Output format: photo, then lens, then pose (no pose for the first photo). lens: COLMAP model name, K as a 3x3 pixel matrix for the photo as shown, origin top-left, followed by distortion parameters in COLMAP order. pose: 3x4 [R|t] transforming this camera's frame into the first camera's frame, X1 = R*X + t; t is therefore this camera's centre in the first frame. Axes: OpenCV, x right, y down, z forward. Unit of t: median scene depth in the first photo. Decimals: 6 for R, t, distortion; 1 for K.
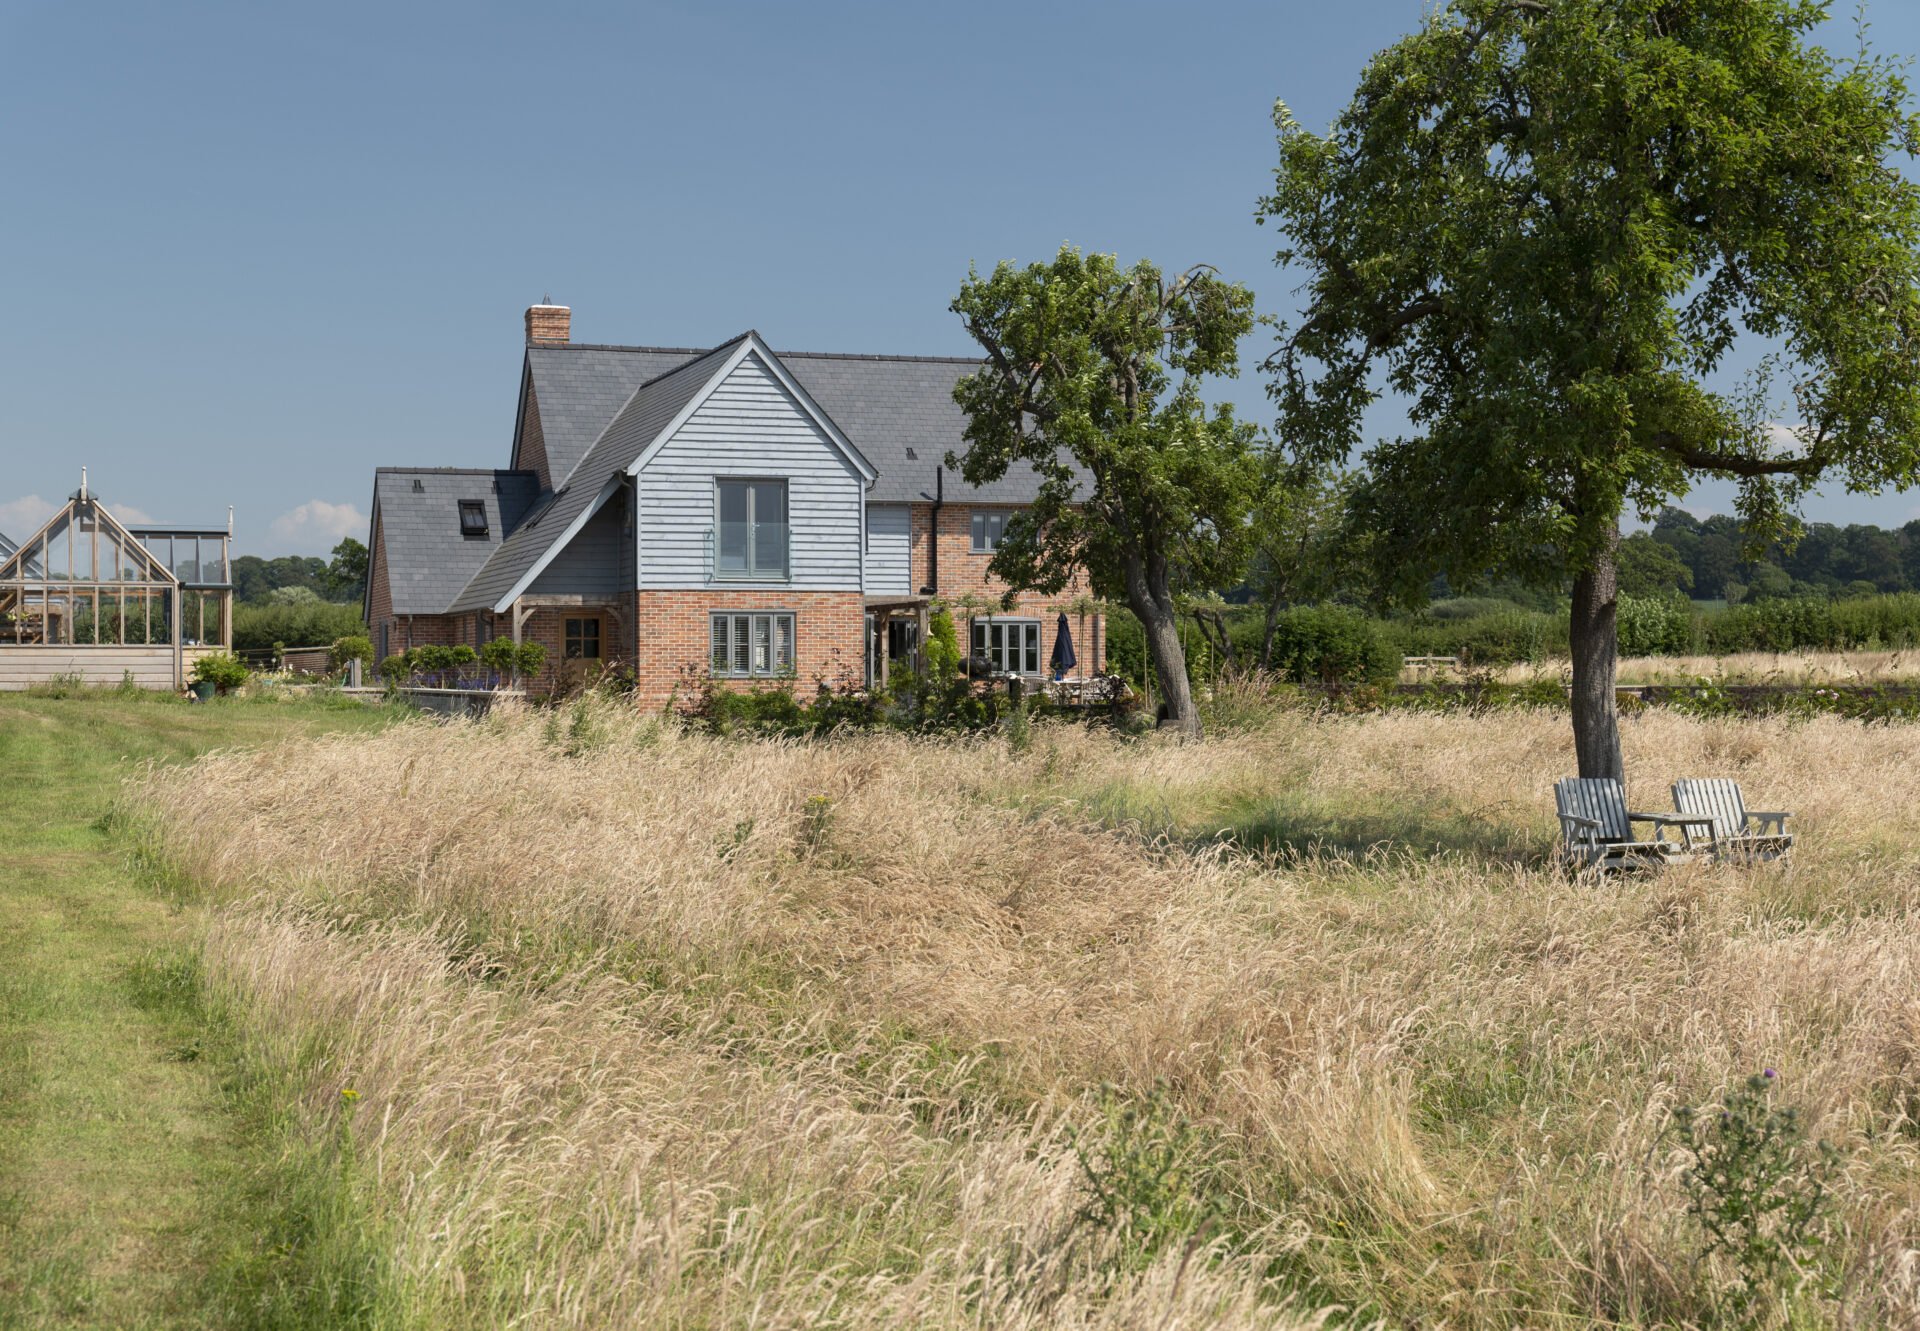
lens RADIAL K [[2778.1, 0, 960.0], [0, 2778.1, 665.5], [0, 0, 1]] dist [-0.033640, 0.000000]
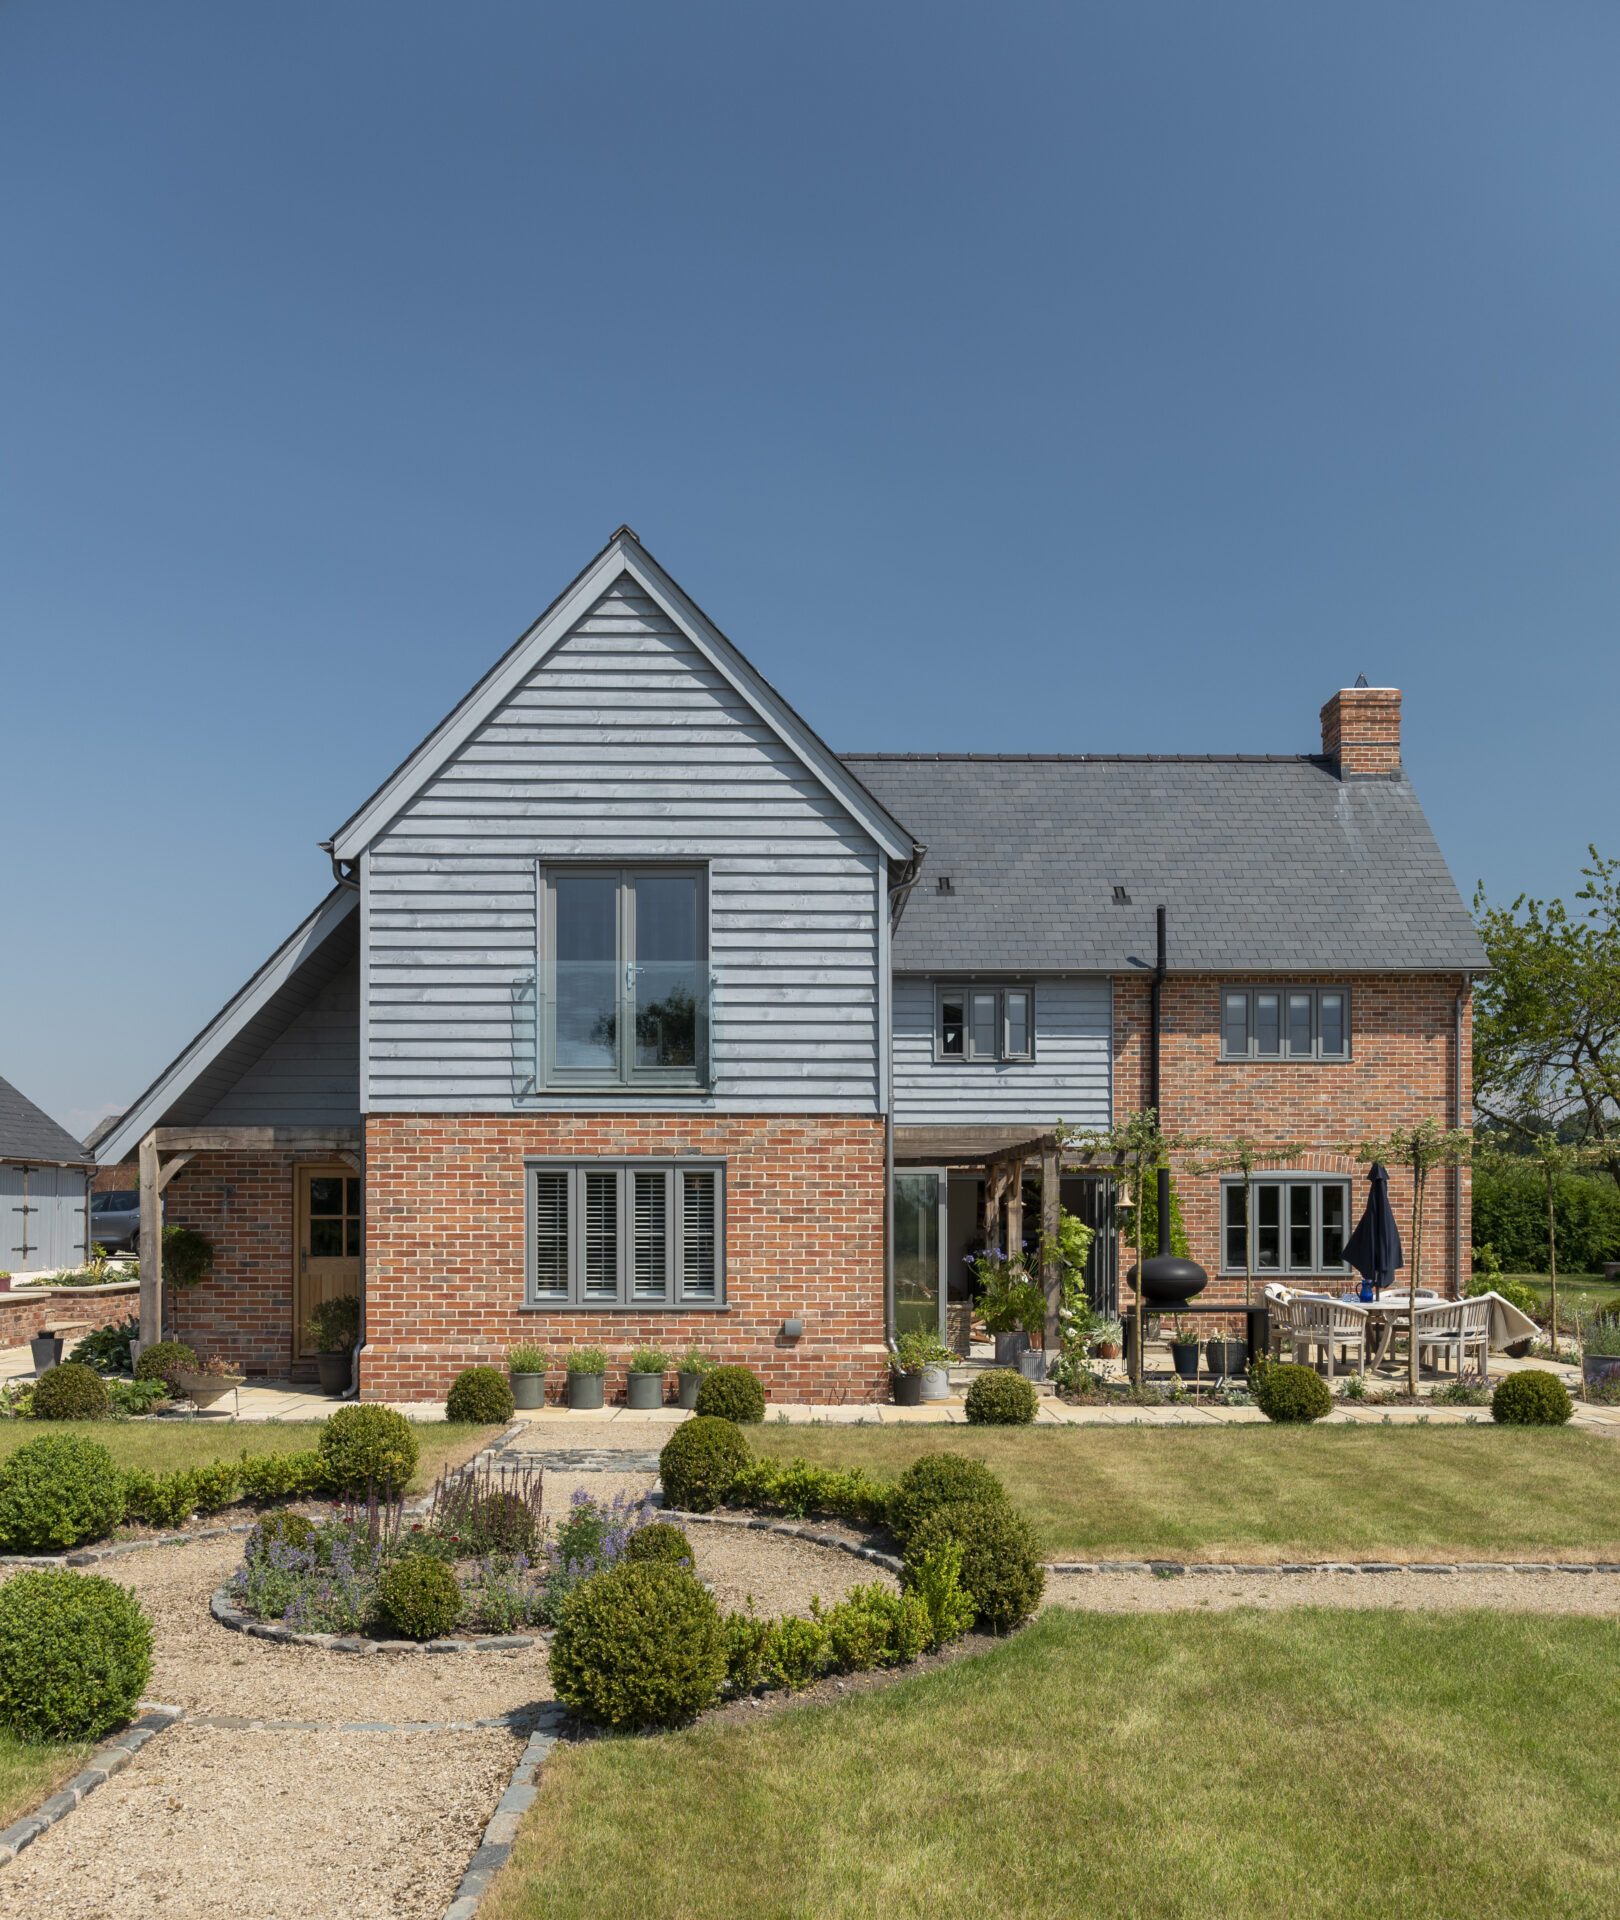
lens RADIAL K [[1733.2, 0, 811.5], [0, 1733.2, 1215.2], [0, 0, 1]] dist [-0.011557, 0.006909]
pose [[0.951211, 0.004154, -0.308513, 0.039667], [-0.002280, 0.999977, 0.006432, -0.012464], [0.308533, -0.005415, 0.951198, 0.741250]]
